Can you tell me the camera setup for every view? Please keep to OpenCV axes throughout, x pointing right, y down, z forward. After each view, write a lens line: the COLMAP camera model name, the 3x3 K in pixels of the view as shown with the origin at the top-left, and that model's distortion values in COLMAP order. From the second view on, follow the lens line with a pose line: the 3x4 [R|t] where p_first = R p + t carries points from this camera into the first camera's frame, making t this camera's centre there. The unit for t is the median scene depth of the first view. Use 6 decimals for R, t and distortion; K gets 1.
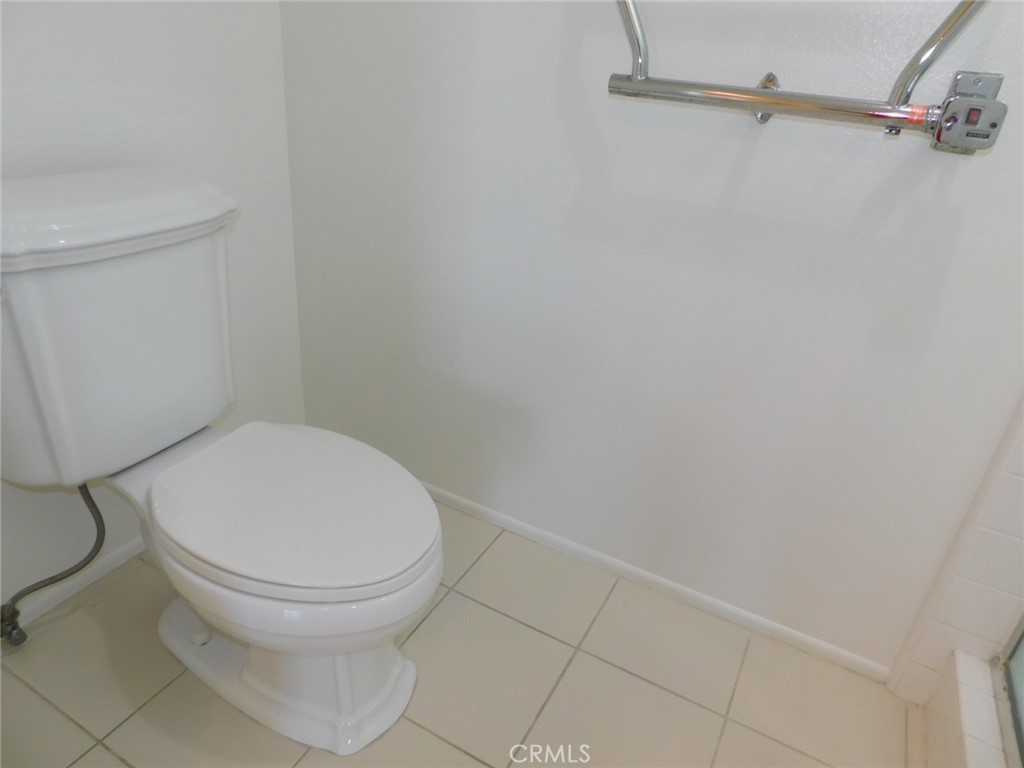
lens RADIAL K [[667.5, 0, 518.8], [0, 667.5, 385.7], [0, 0, 1]] dist [-0.057374, 0.031484]
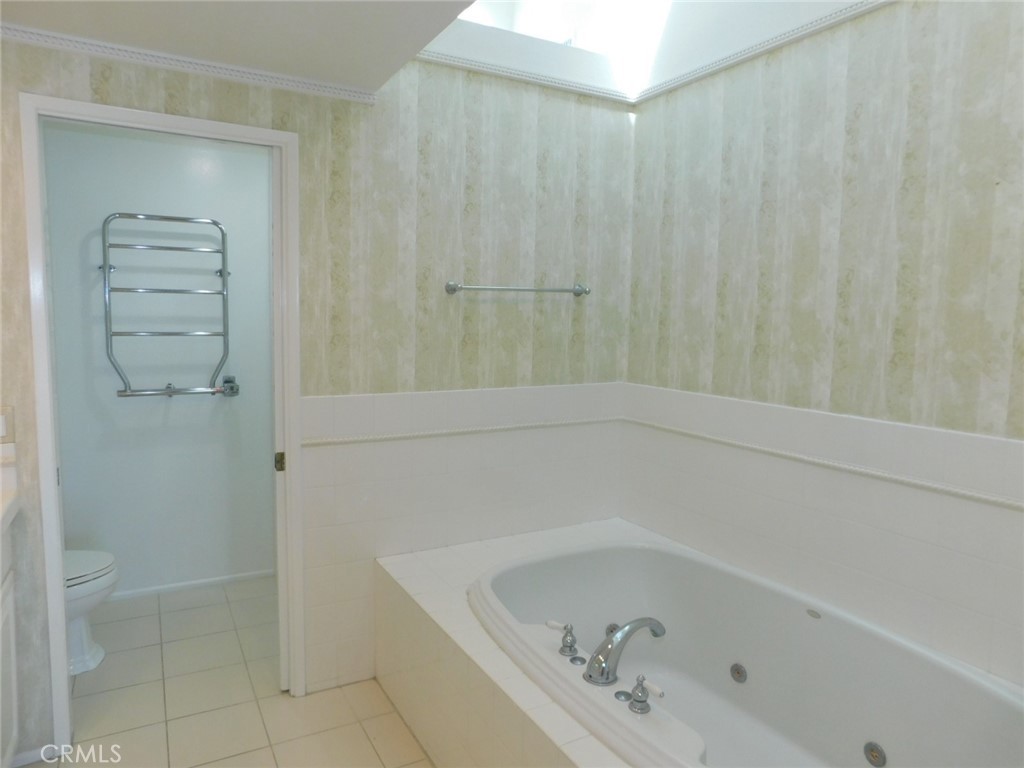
lens RADIAL K [[667.5, 0, 516.9], [0, 667.5, 377.7], [0, 0, 1]] dist [-0.057374, 0.031484]
pose [[0.501005, -0.119685, 0.857129, -1.475334], [0.427621, 0.895283, -0.124938, 0.605983], [-0.752419, 0.429121, 0.499721, -1.833791]]
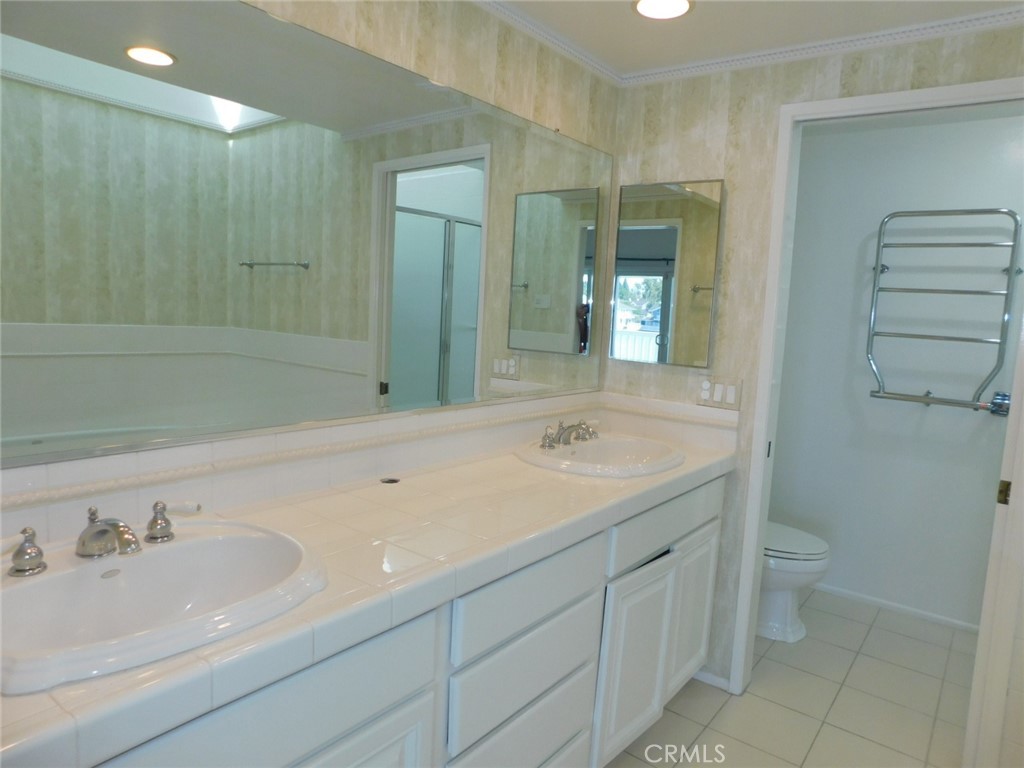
lens RADIAL K [[667.5, 0, 518.1], [0, 667.5, 380.6], [0, 0, 1]] dist [-0.057374, 0.031484]
pose [[0.992181, 0.019982, -0.123195, -1.062791], [-0.067494, 0.916208, -0.394978, 0.755137], [0.104980, 0.400205, 0.910393, -1.859459]]
